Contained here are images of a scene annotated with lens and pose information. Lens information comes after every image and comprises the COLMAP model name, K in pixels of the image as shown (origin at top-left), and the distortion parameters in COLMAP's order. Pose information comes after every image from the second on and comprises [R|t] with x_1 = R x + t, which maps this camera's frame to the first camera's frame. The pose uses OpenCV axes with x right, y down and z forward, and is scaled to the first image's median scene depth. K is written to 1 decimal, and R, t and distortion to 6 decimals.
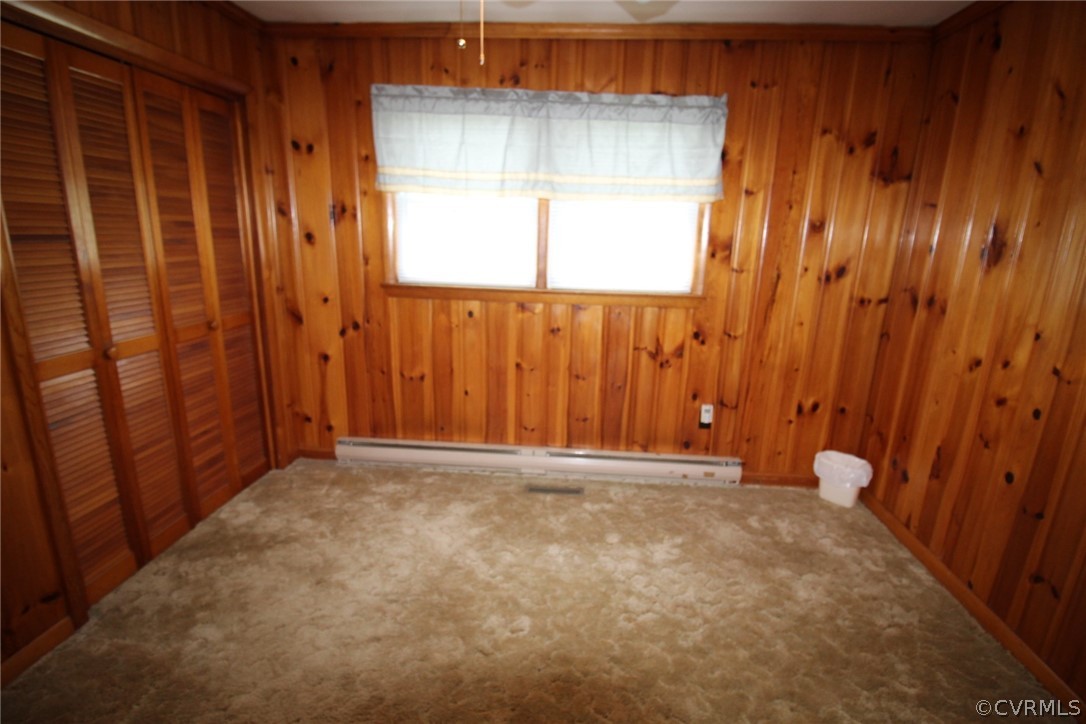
lens RADIAL K [[516.3, 0, 547.3], [0, 516.3, 362.8], [0, 0, 1]] dist [-0.003723, -0.006927]
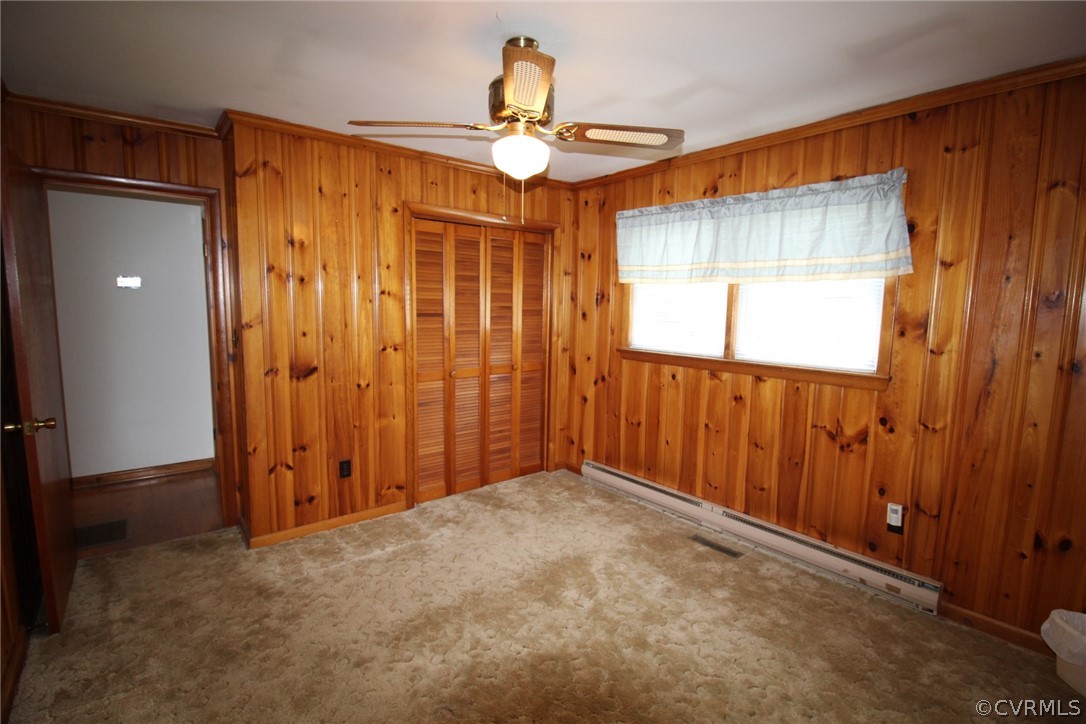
lens RADIAL K [[516.3, 0, 543.8], [0, 516.3, 361.7], [0, 0, 1]] dist [-0.003723, -0.006927]
pose [[0.678985, 0.063496, -0.731402, 0.556285], [-0.175010, 0.981531, -0.077257, 0.018113], [0.712988, 0.180459, 0.677557, -0.046778]]
